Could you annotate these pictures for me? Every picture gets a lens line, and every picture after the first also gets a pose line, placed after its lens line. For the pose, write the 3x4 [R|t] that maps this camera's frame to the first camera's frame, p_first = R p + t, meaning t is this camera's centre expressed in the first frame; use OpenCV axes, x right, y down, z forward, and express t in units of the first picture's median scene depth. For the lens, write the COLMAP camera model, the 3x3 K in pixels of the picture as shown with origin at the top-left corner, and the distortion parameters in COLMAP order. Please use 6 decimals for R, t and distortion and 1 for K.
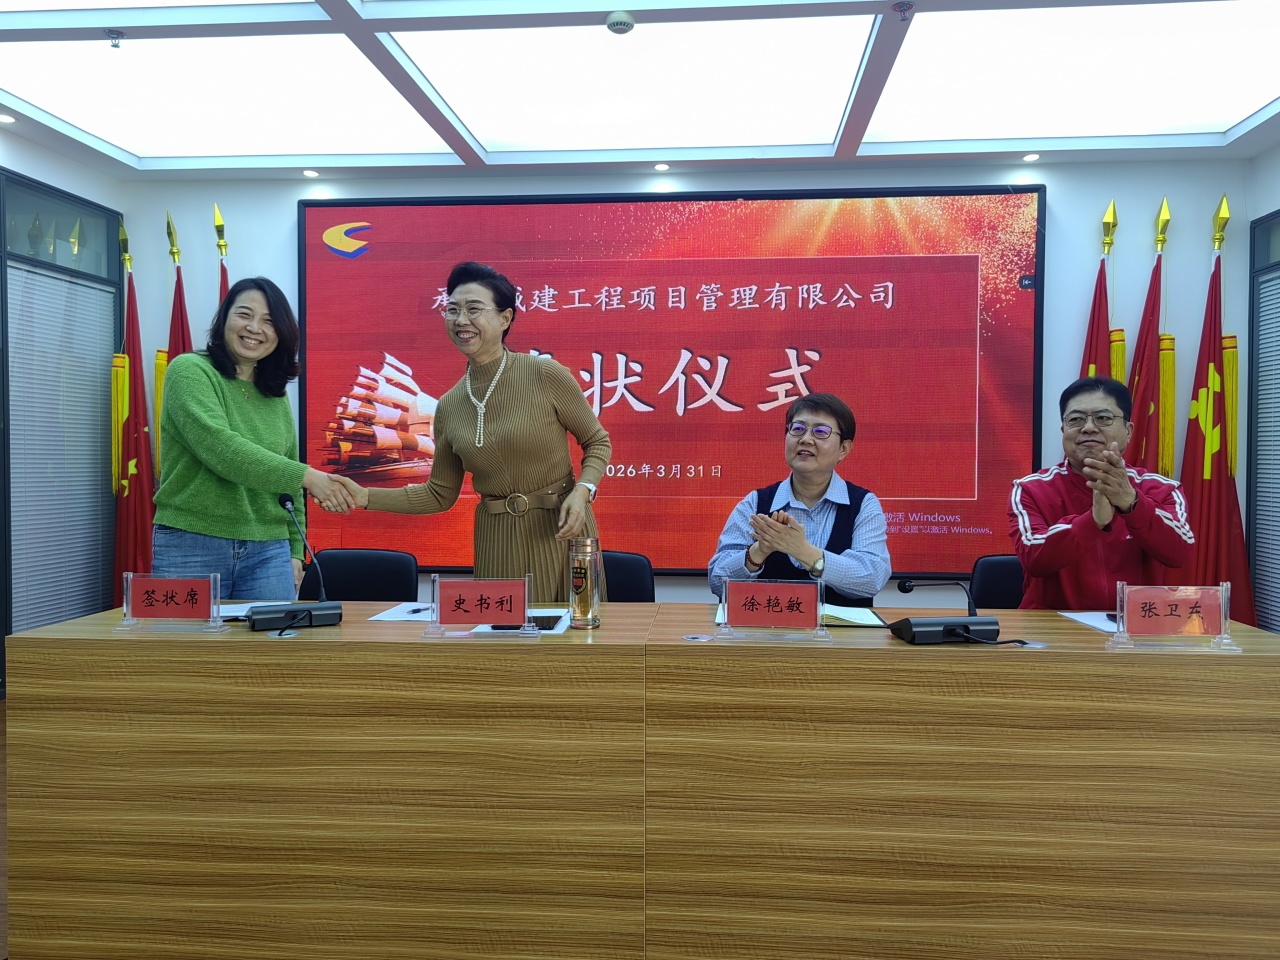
lens RADIAL K [[1023.1, 0, 641.4], [0, 1023.1, 481.5], [0, 0, 1]] dist [0.052366, -0.064855]
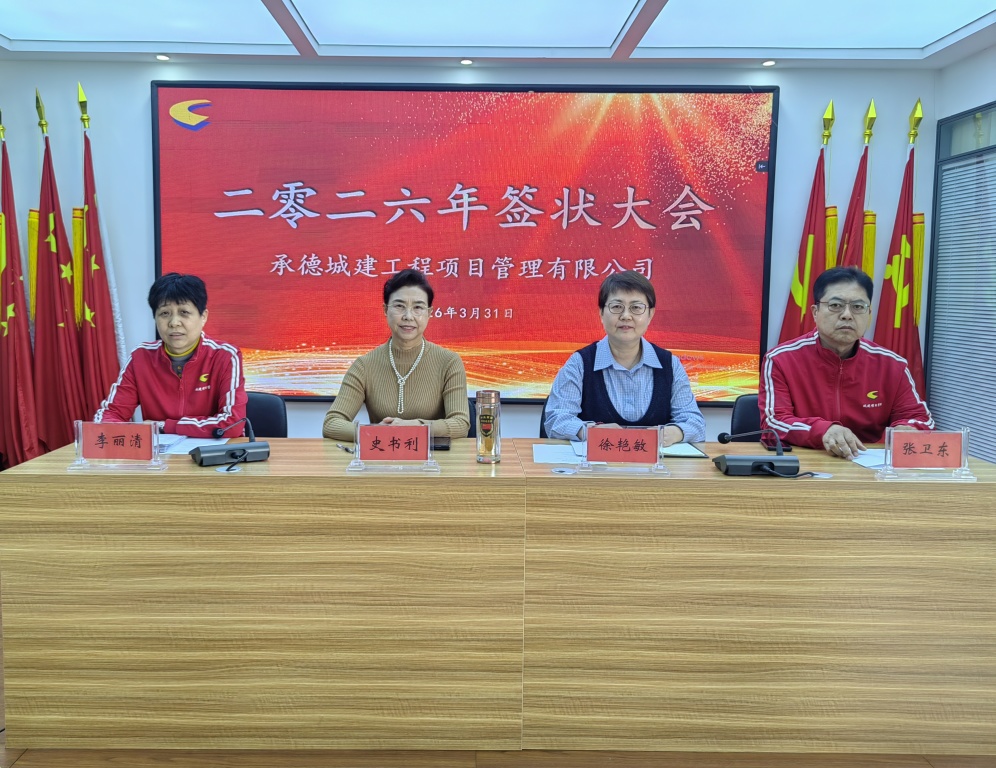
lens RADIAL K [[859.5, 0, 458.2], [0, 859.5, 366.5], [0, 0, 1]] dist [0.056997, -0.070808]
pose [[0.997226, 0.002374, 0.074393, -0.155535], [-0.007150, 0.997925, 0.063995, -0.044582], [-0.074087, -0.064349, 0.995174, -0.045047]]
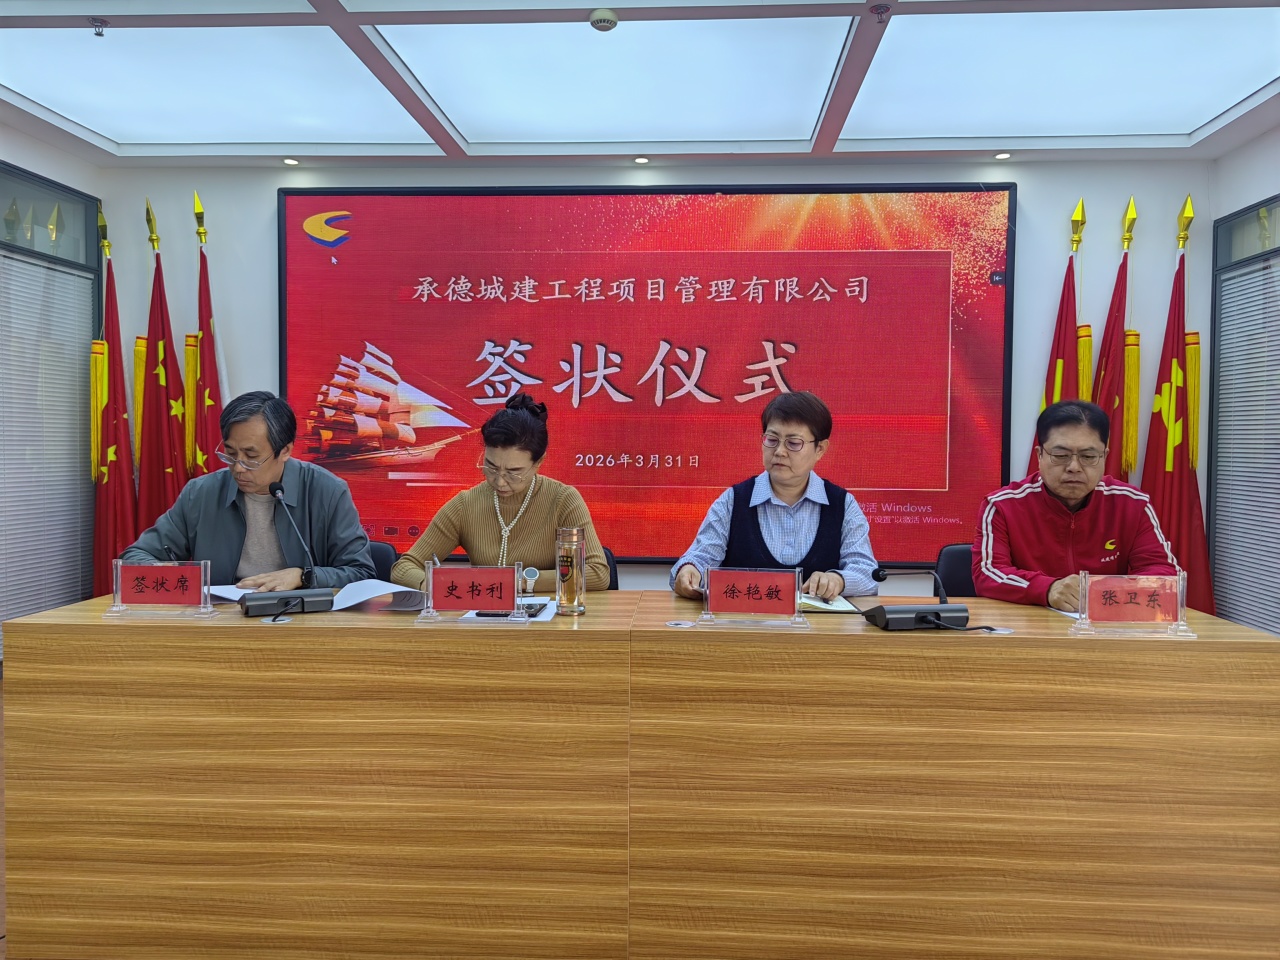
lens RADIAL K [[1020.2, 0, 641.1], [0, 1020.2, 481.7], [0, 0, 1]] dist [0.052303, -0.062460]
pose [[0.999664, 0.004724, 0.025489, -0.011974], [-0.005030, 0.999916, 0.011957, -0.003857], [-0.025431, -0.012081, 0.999604, -0.031581]]
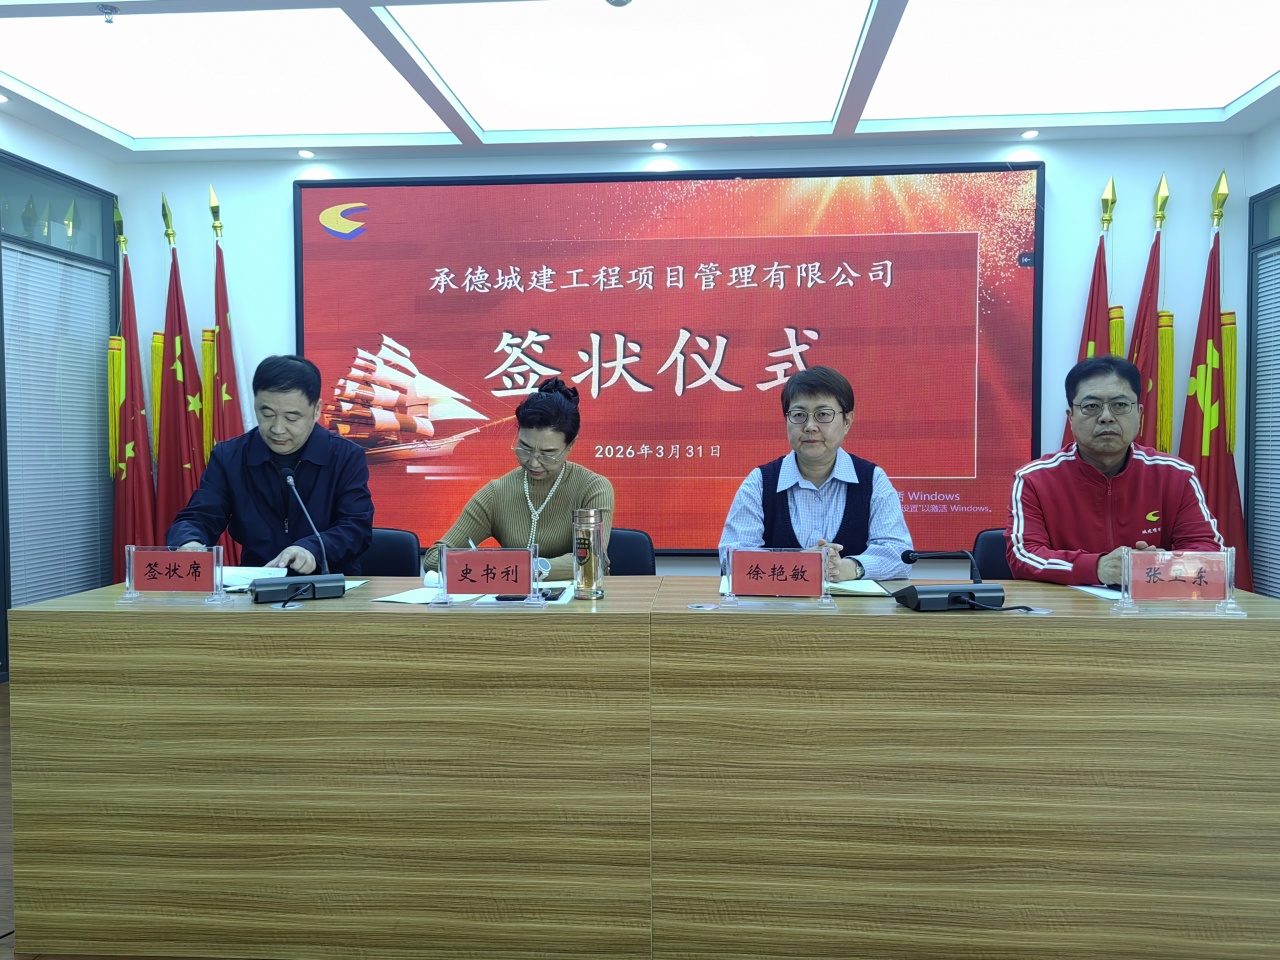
lens RADIAL K [[1023.1, 0, 641.4], [0, 1023.1, 481.5], [0, 0, 1]] dist [0.052366, -0.064855]
pose [[0.999977, -0.005591, 0.003883, -0.007897], [0.005546, 0.999917, 0.011600, 0.018470], [-0.003948, -0.011578, 0.999925, 0.002748]]
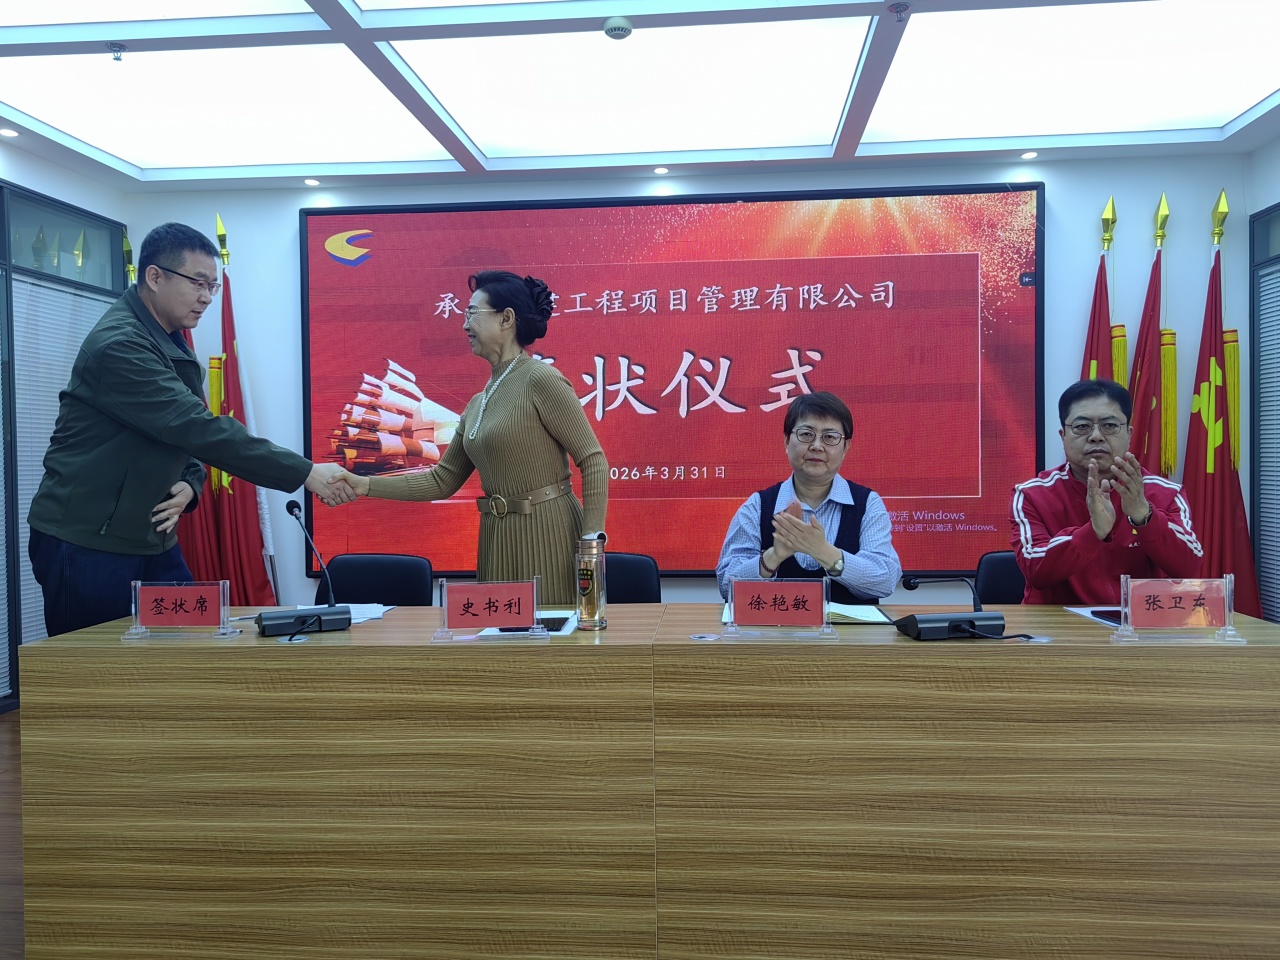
lens RADIAL K [[1023.1, 0, 641.4], [0, 1023.1, 481.5], [0, 0, 1]] dist [0.052366, -0.064855]
pose [[0.999883, -0.014923, -0.003326, -0.001646], [0.014912, 0.999884, -0.003243, 0.002086], [0.003374, 0.003193, 0.999989, -0.007514]]
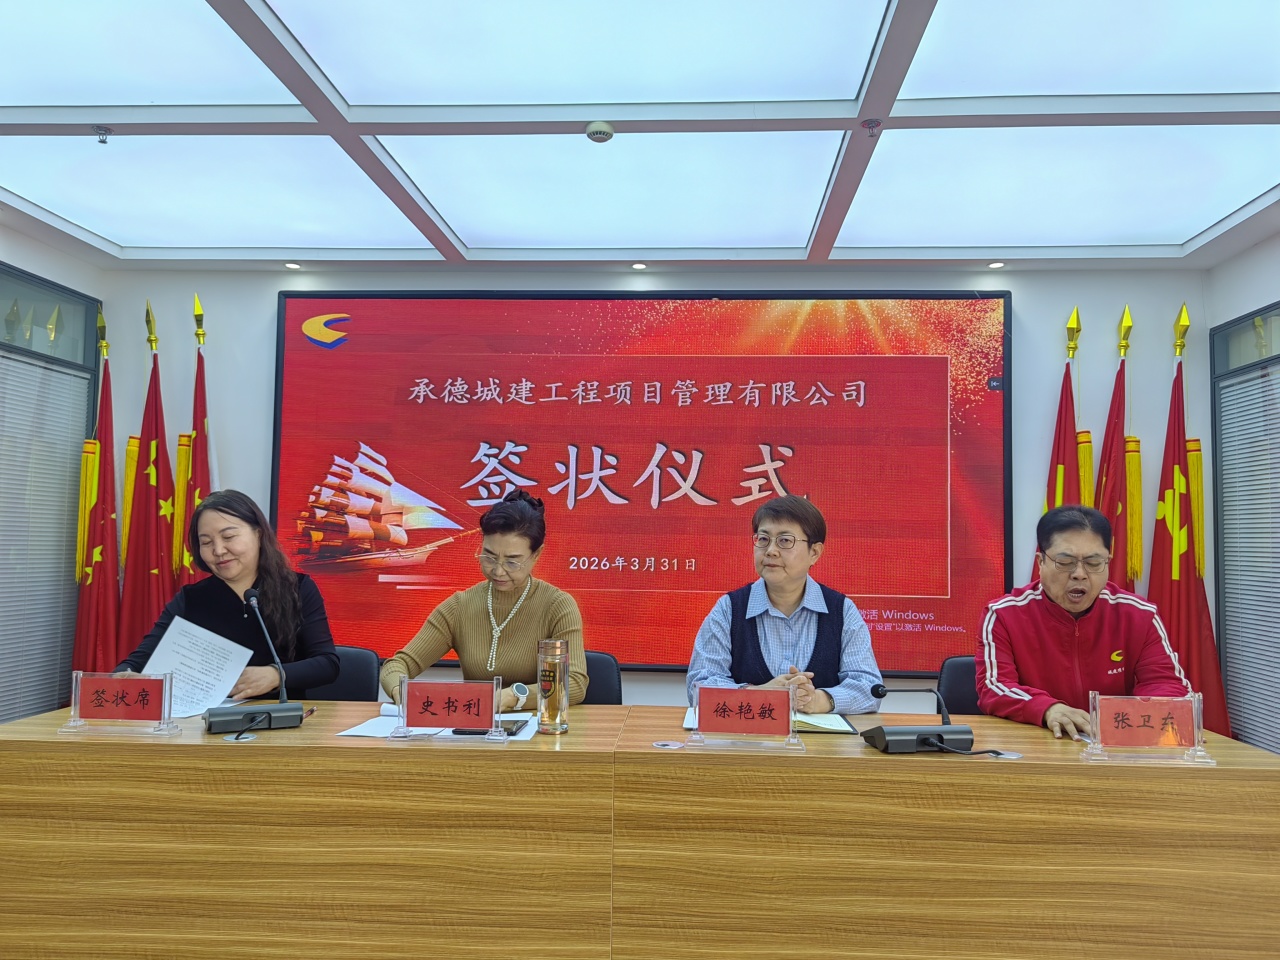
lens RADIAL K [[1023.1, 0, 641.4], [0, 1023.1, 481.5], [0, 0, 1]] dist [0.052366, -0.064855]
pose [[0.999631, 0.013808, 0.023399, 0.003136], [-0.011765, 0.996287, -0.085288, -0.013928], [-0.024489, 0.084981, 0.996082, 0.003206]]
